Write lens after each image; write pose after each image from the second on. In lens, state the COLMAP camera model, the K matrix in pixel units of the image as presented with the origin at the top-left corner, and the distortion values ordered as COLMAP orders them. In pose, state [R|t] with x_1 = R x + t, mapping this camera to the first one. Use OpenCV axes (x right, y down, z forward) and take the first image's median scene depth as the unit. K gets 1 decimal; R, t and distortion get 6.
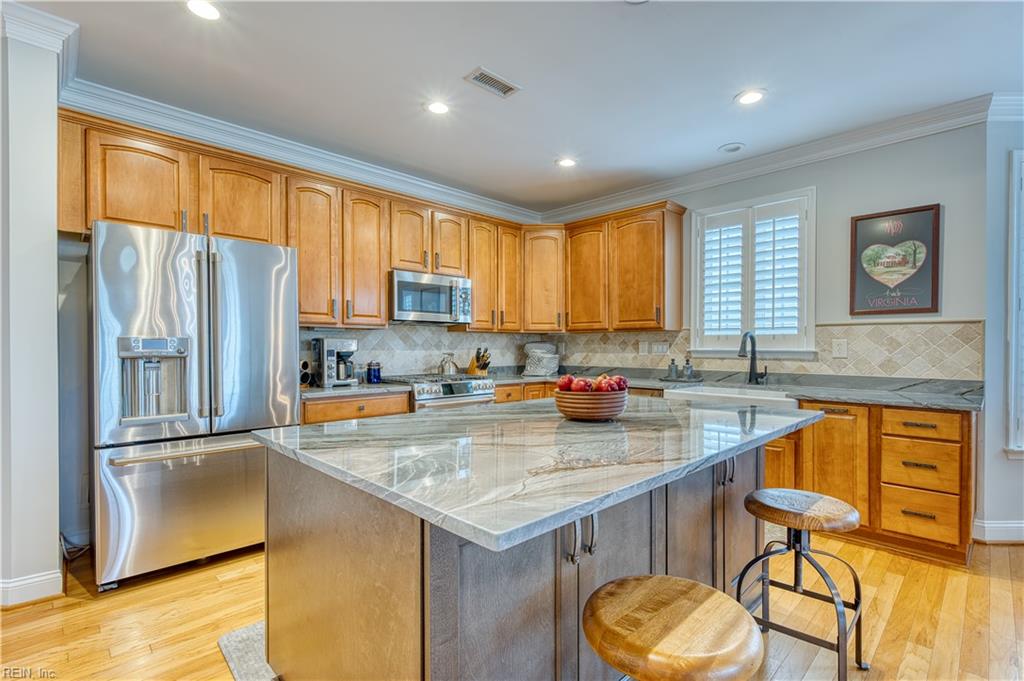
lens RADIAL K [[497.0, 0, 516.2], [0, 497.0, 351.4], [0, 0, 1]] dist [-0.003672, -0.000843]
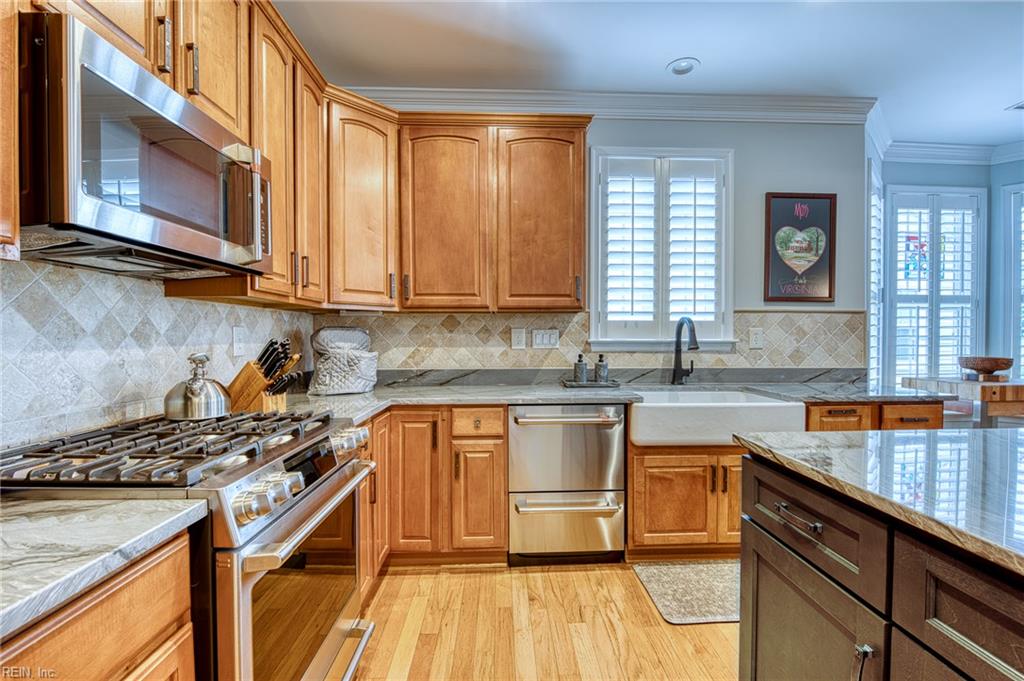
lens RADIAL K [[468.5, 0, 447.1], [0, 468.5, 341.4], [0, 0, 1]] dist [-0.003877, -0.001462]
pose [[0.672004, -0.010113, 0.740479, -0.305426], [0.008493, 0.999946, 0.005949, -0.008625], [-0.740499, 0.002291, 0.672053, 0.753402]]
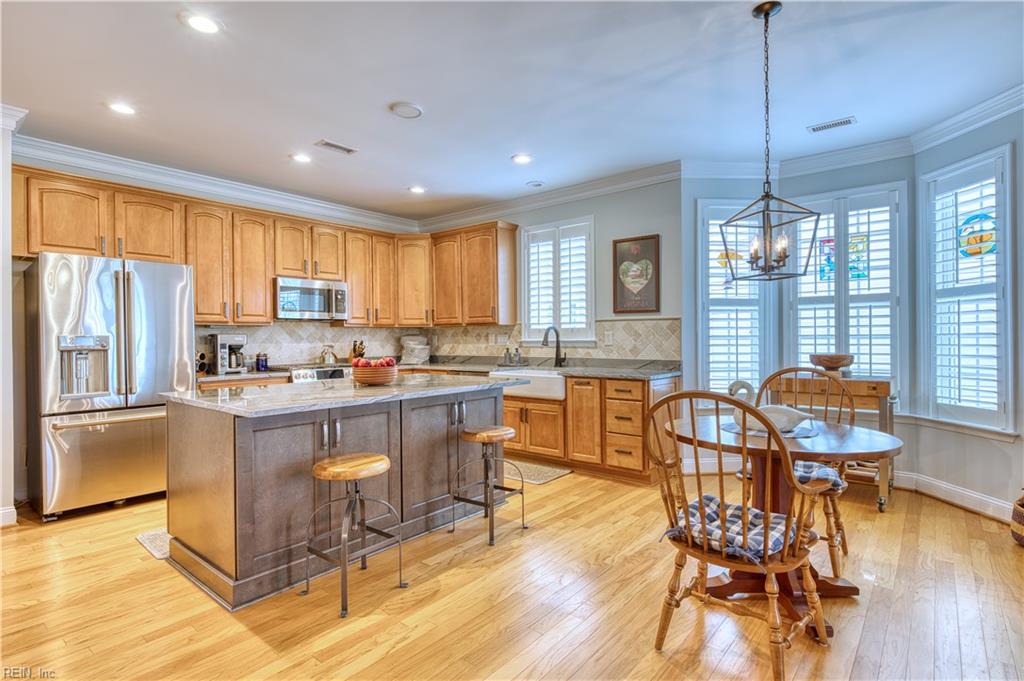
lens RADIAL K [[648.0, 0, 532.1], [0, 648.0, 337.4], [0, 0, 1]] dist [0.003637, -0.000009]
pose [[0.999413, -0.010163, 0.032704, 0.347315], [0.010494, 0.999895, -0.009959, 0.005751], [-0.032599, 0.010297, 0.999415, -0.647074]]
